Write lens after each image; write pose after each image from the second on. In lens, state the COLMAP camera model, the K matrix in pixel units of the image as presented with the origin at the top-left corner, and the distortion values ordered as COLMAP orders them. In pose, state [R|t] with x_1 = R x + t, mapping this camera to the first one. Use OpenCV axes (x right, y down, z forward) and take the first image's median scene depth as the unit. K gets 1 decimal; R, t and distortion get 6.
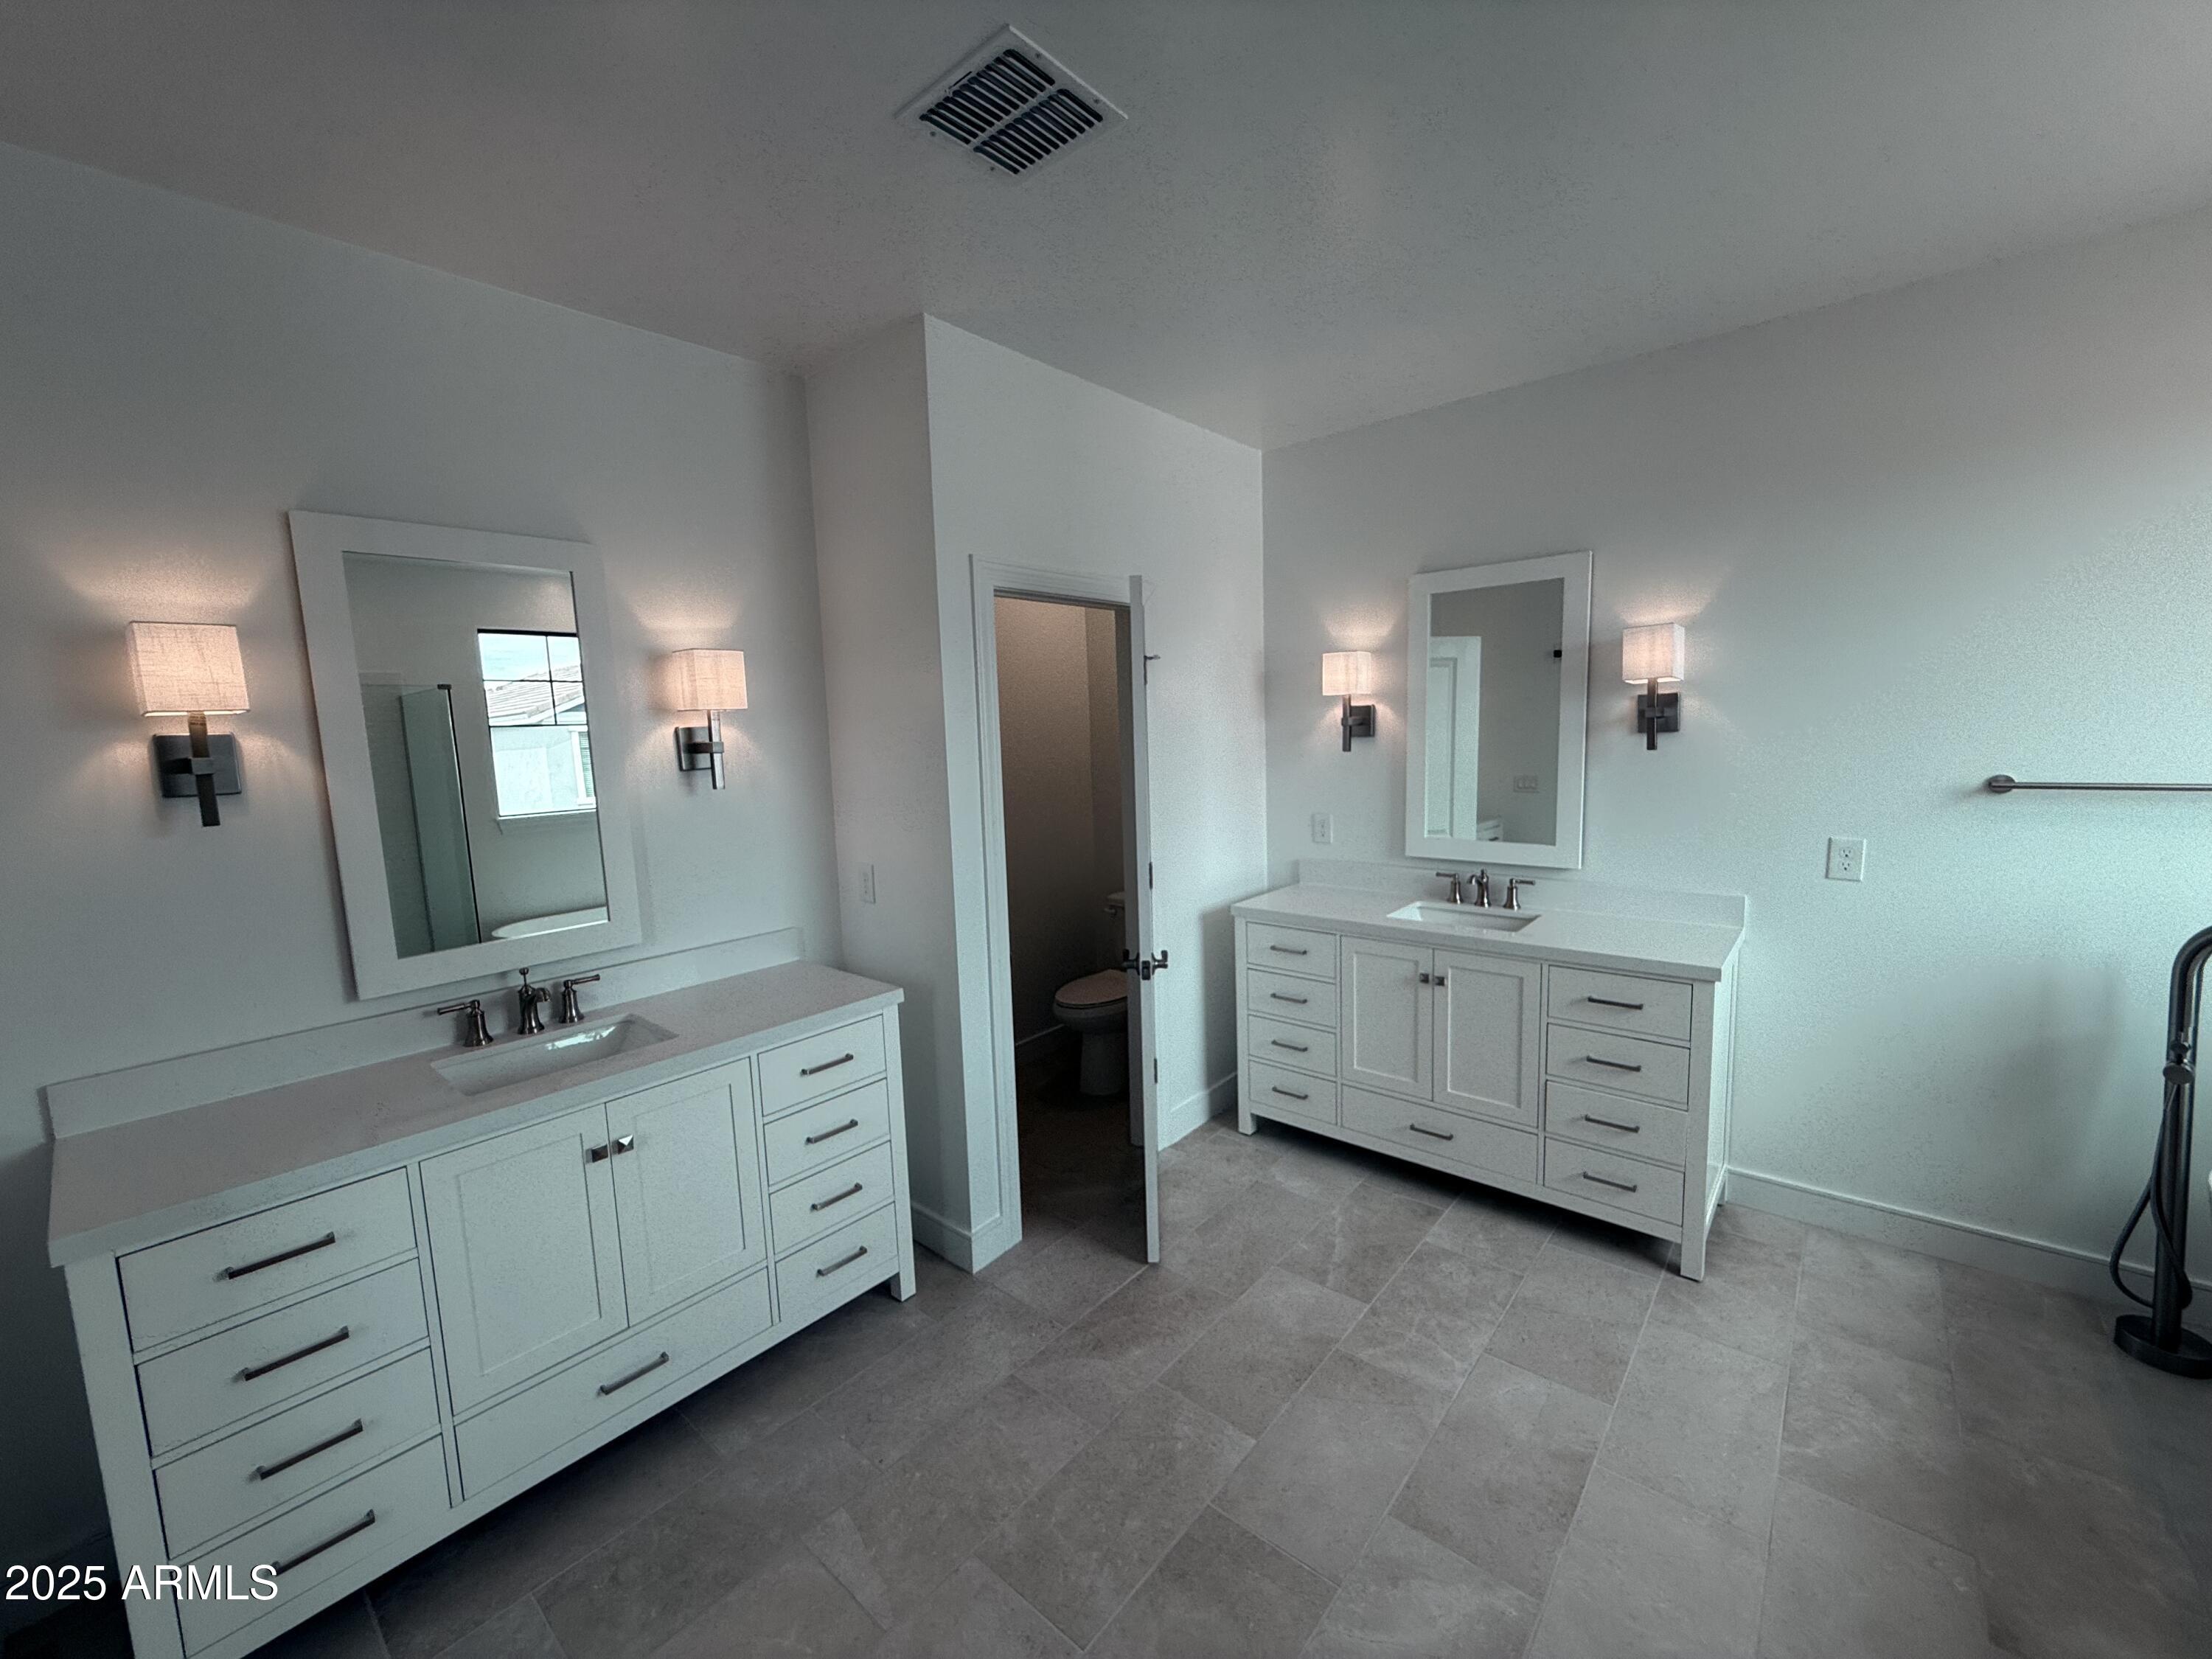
lens RADIAL K [[887.8, 0, 1093.3], [0, 887.8, 839.4], [0, 0, 1]] dist [-0.013081, 0.000132]
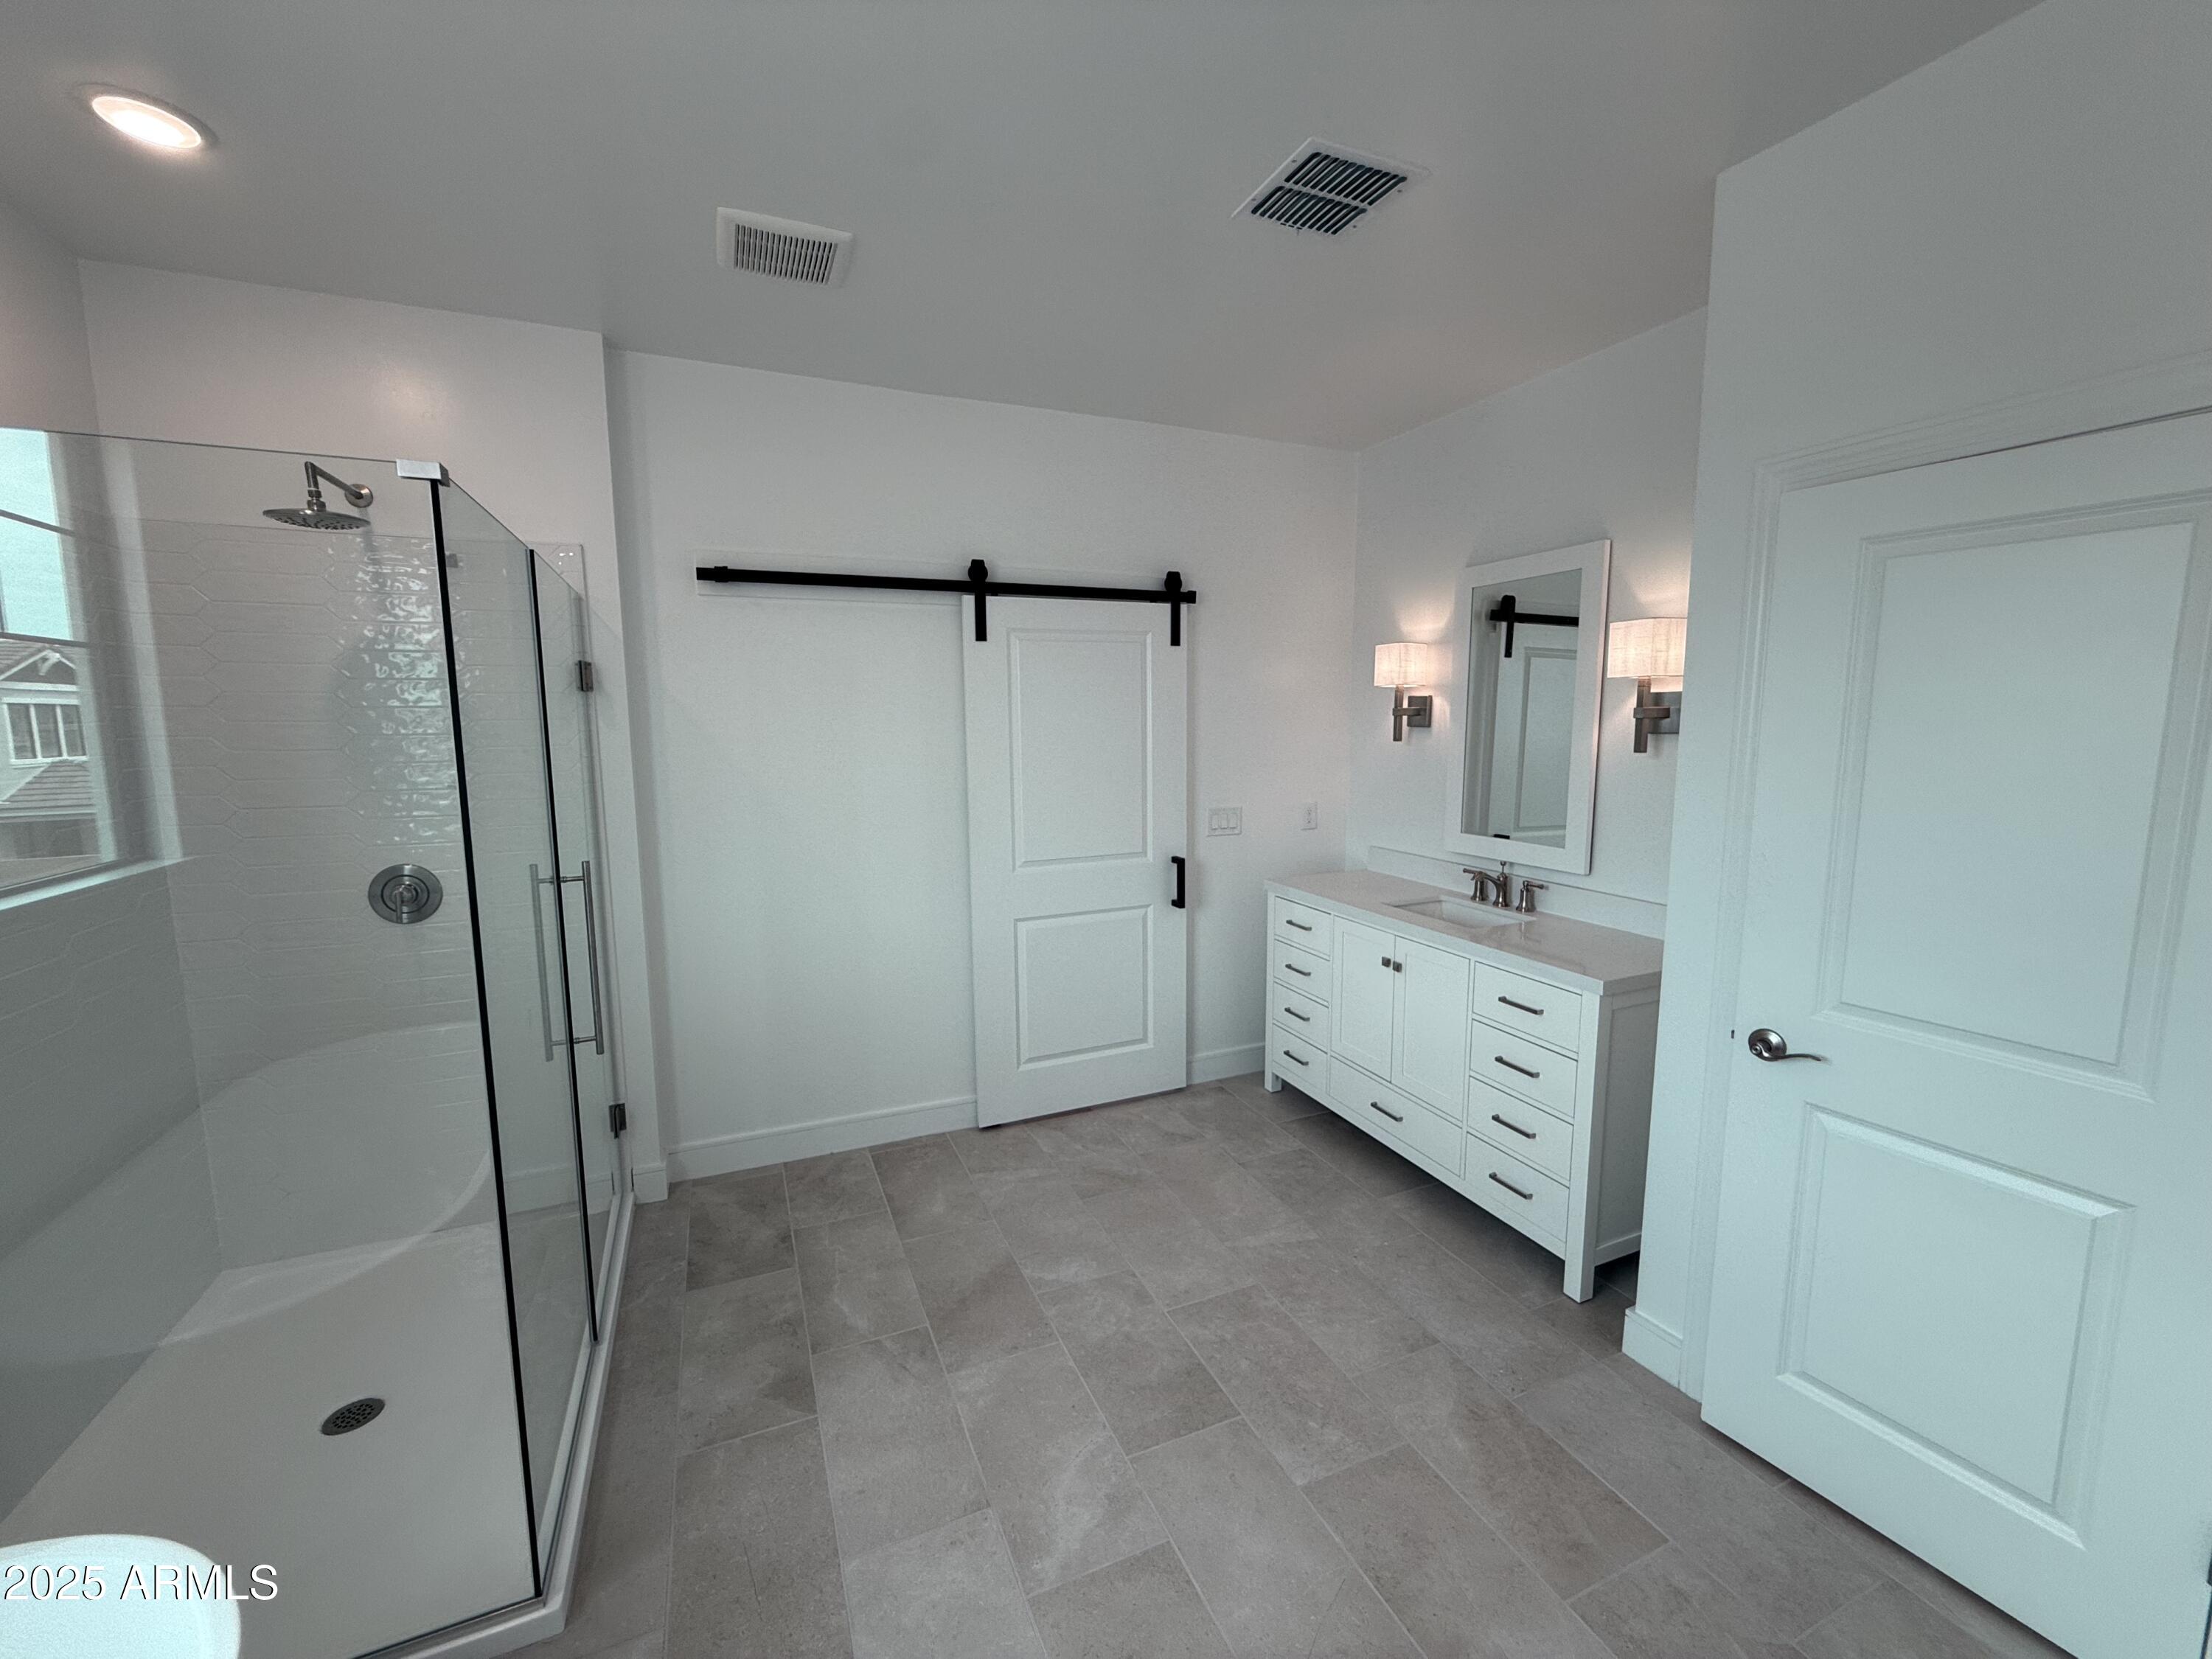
lens RADIAL K [[893.3, 0, 1104.9], [0, 893.3, 819.0], [0, 0, 1]] dist [-0.001149, 0.000231]
pose [[-0.435680, 0.153060, -0.886992, 0.904783], [-0.085782, 0.973890, 0.210190, -0.169260], [0.896005, 0.167663, -0.411174, 0.978180]]
